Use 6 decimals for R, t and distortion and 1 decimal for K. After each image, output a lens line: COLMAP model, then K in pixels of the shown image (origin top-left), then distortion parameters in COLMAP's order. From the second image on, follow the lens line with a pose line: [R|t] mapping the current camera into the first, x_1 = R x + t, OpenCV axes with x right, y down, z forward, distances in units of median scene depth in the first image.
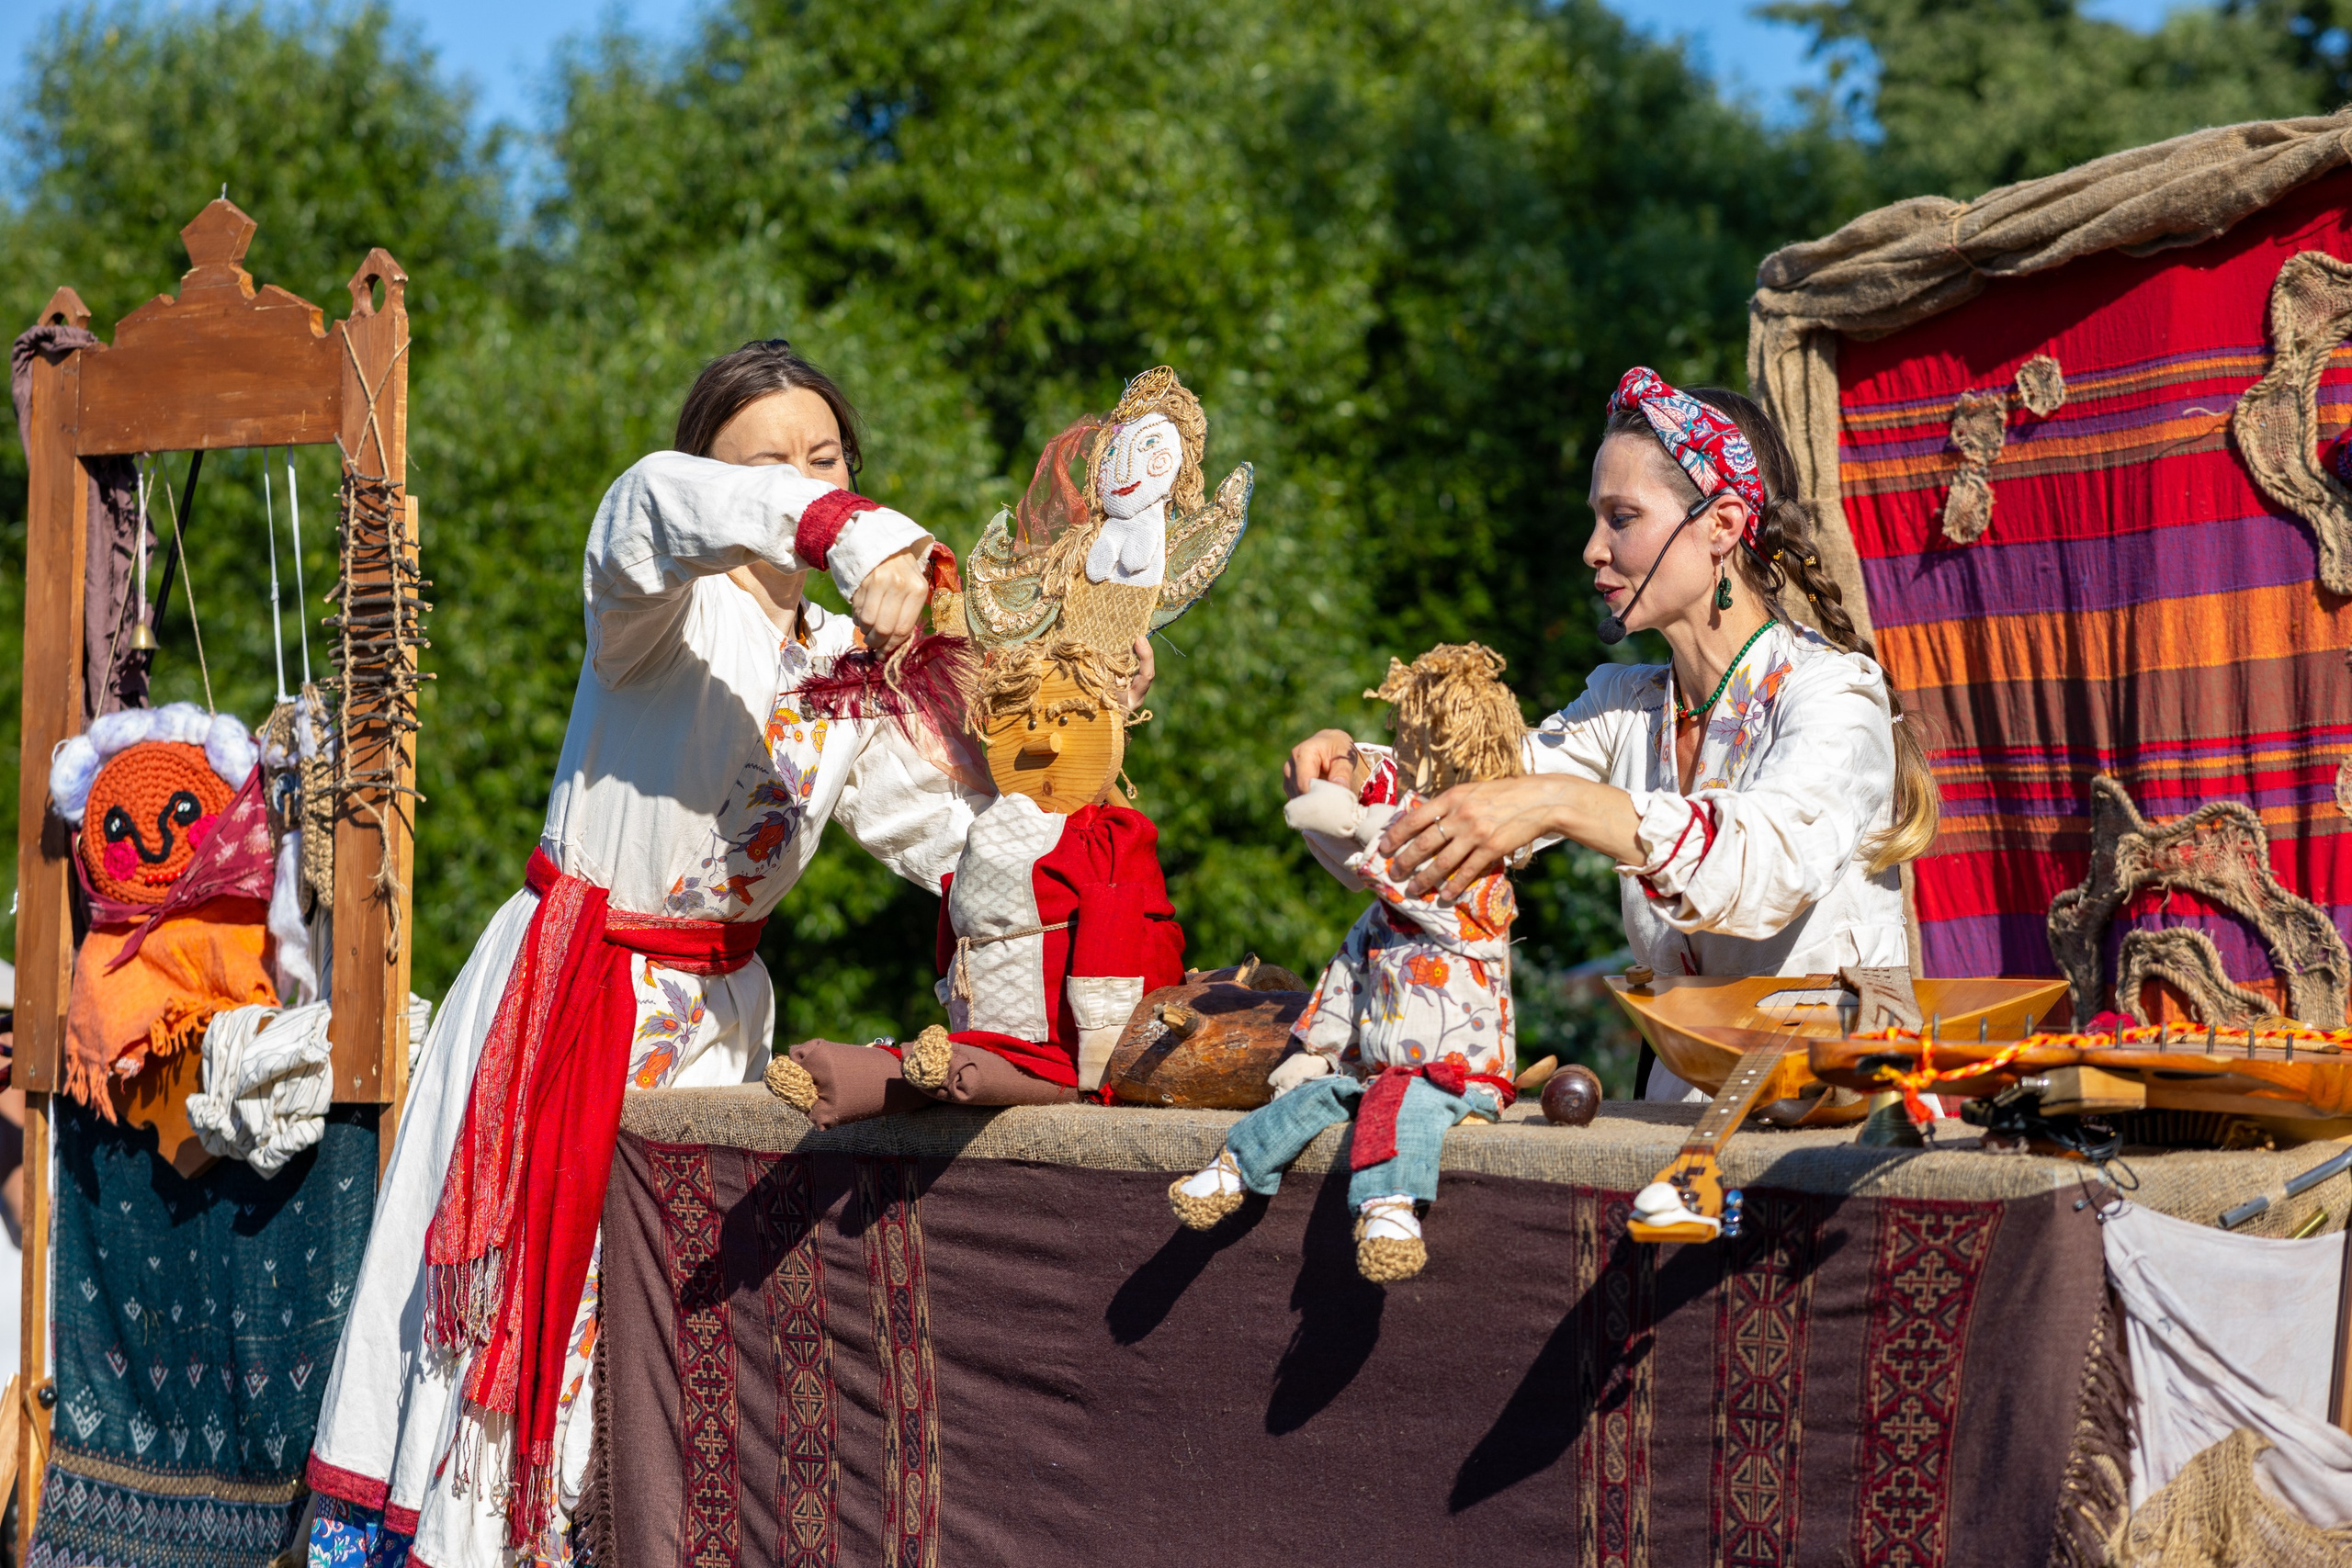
lens RADIAL K [[5696.9, 0, 1174.8], [0, 5696.9, 798.1], [0, 0, 1]] dist [0.436525, 0.000000]
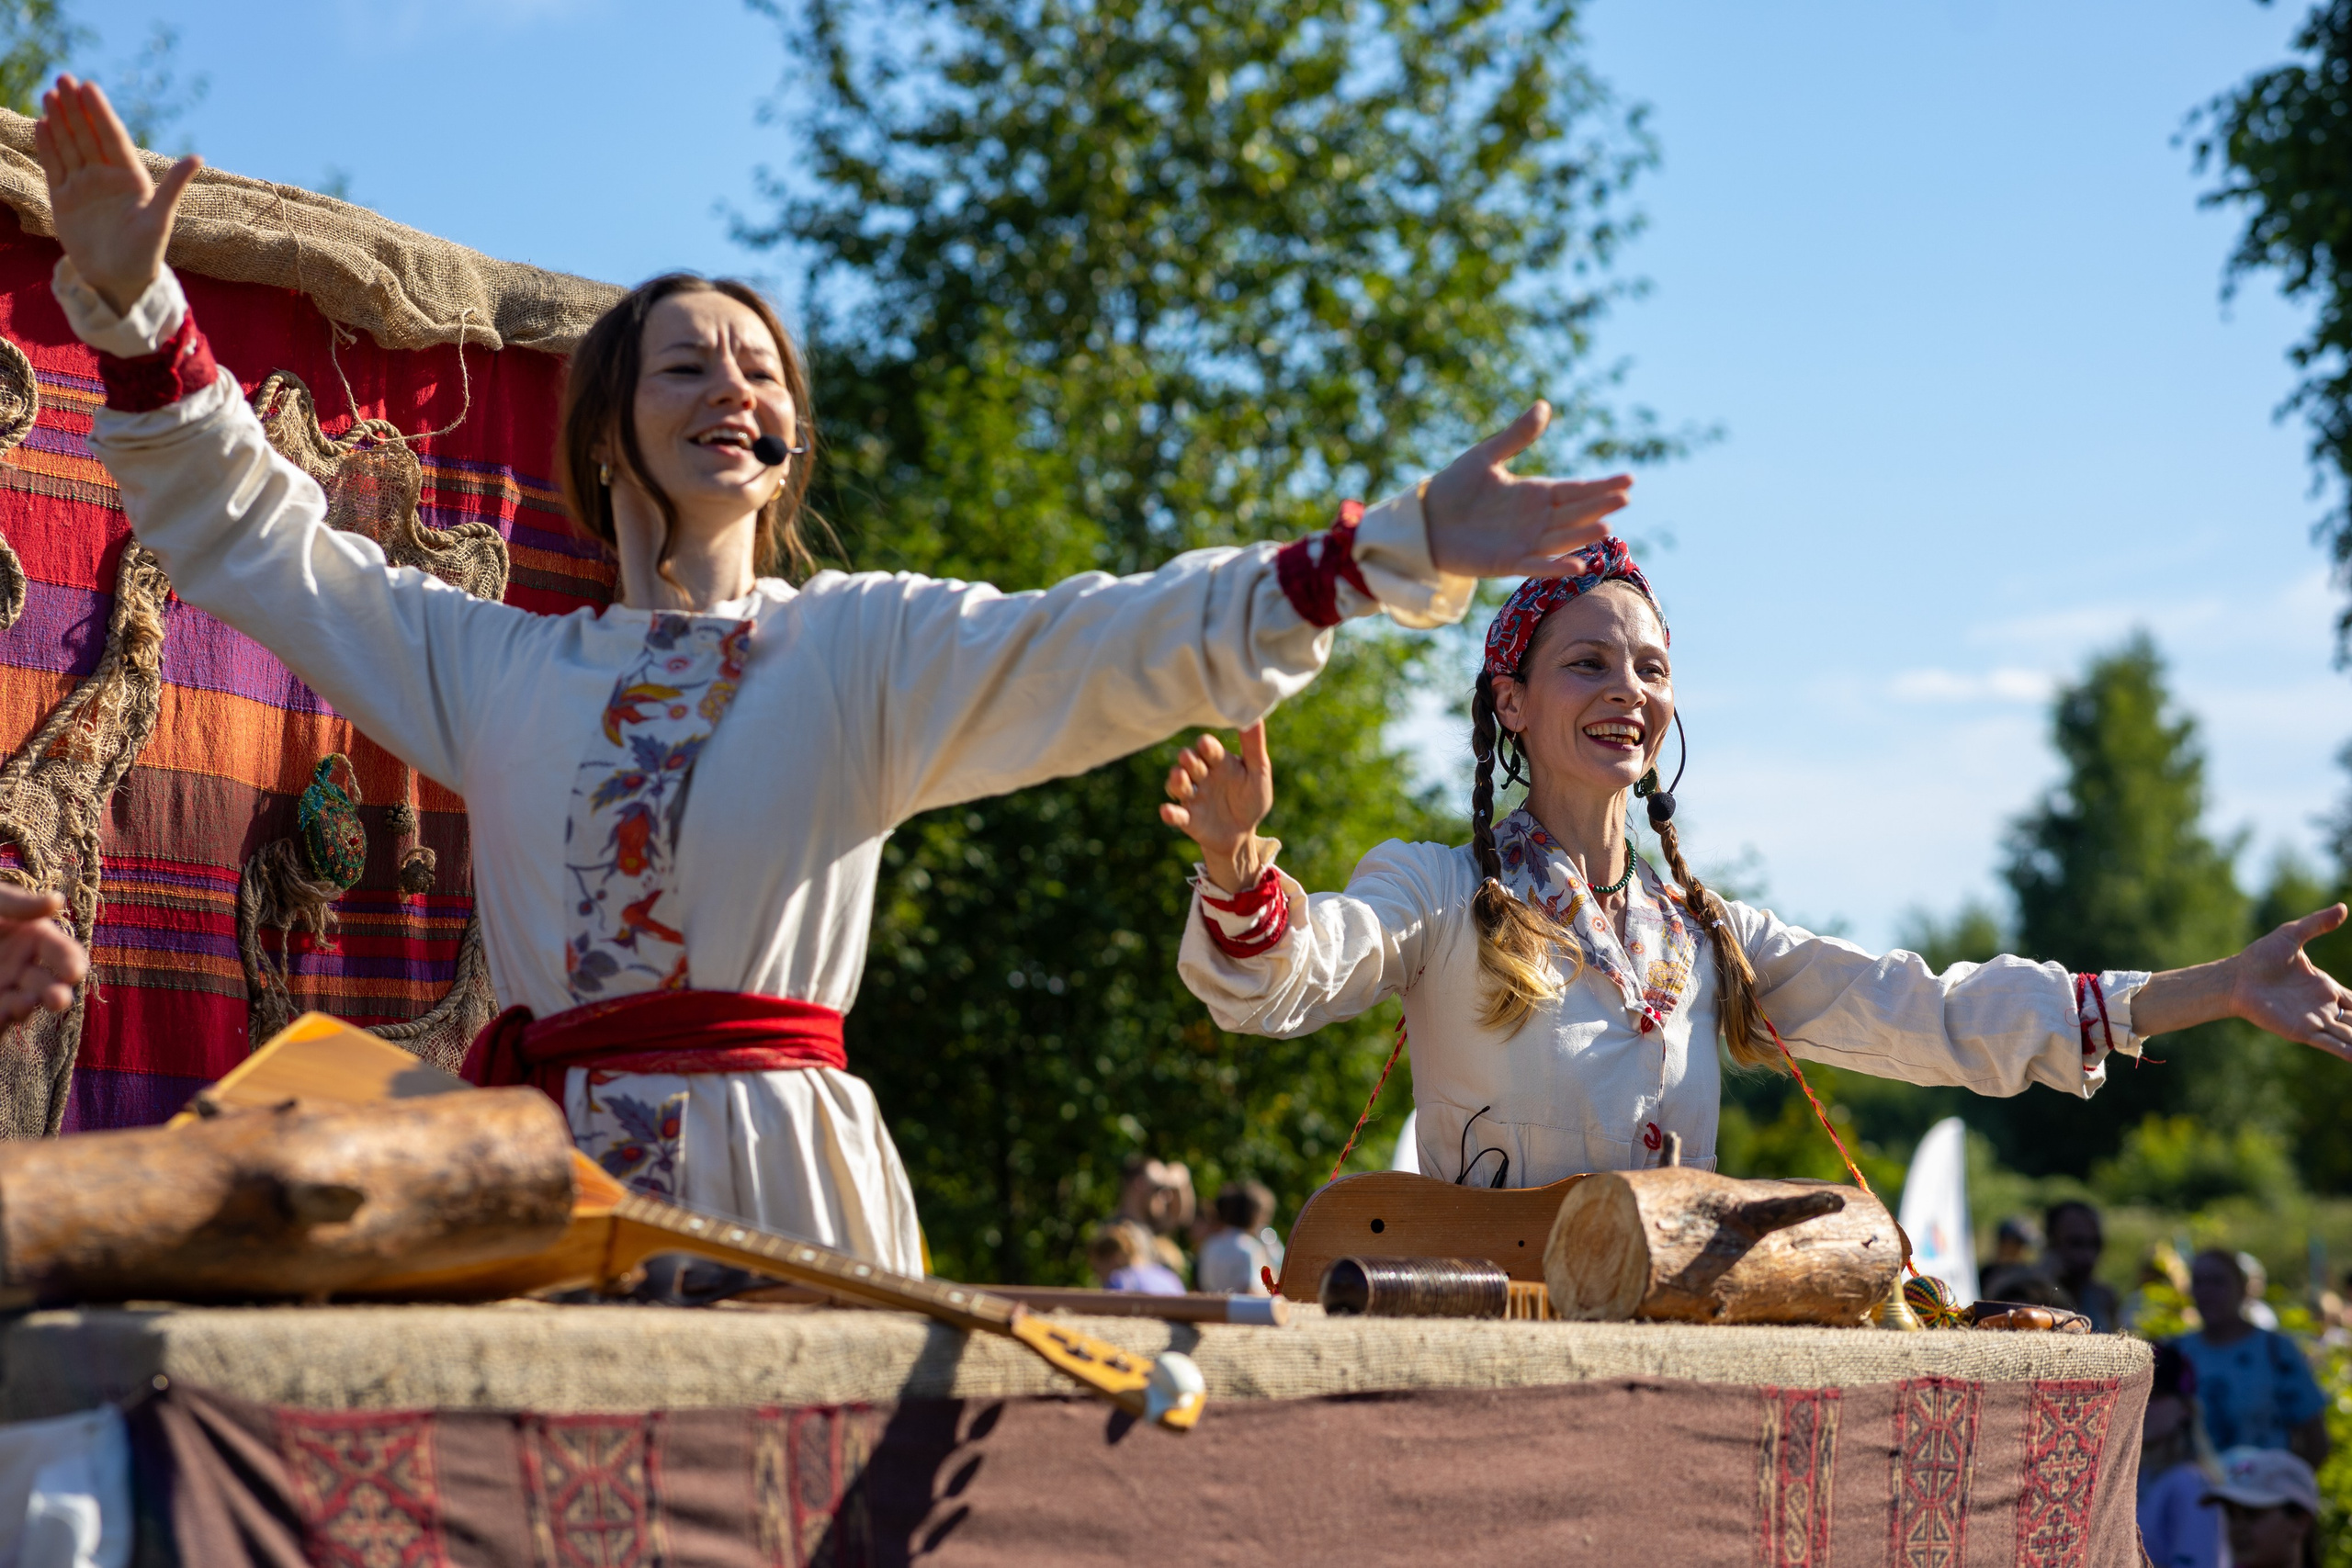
lens RADIAL K [[5696.9, 0, 1169.7], [0, 5696.9, 773.1], [0, 0, 1]] dist [0.436525, 0.000000]
pose [[-0.150133, 0.080559, 0.985378, -0.815613], [-0.037758, 0.995480, -0.087137, 0.056765], [-0.987945, -0.050288, -0.146413, 1.271551]]
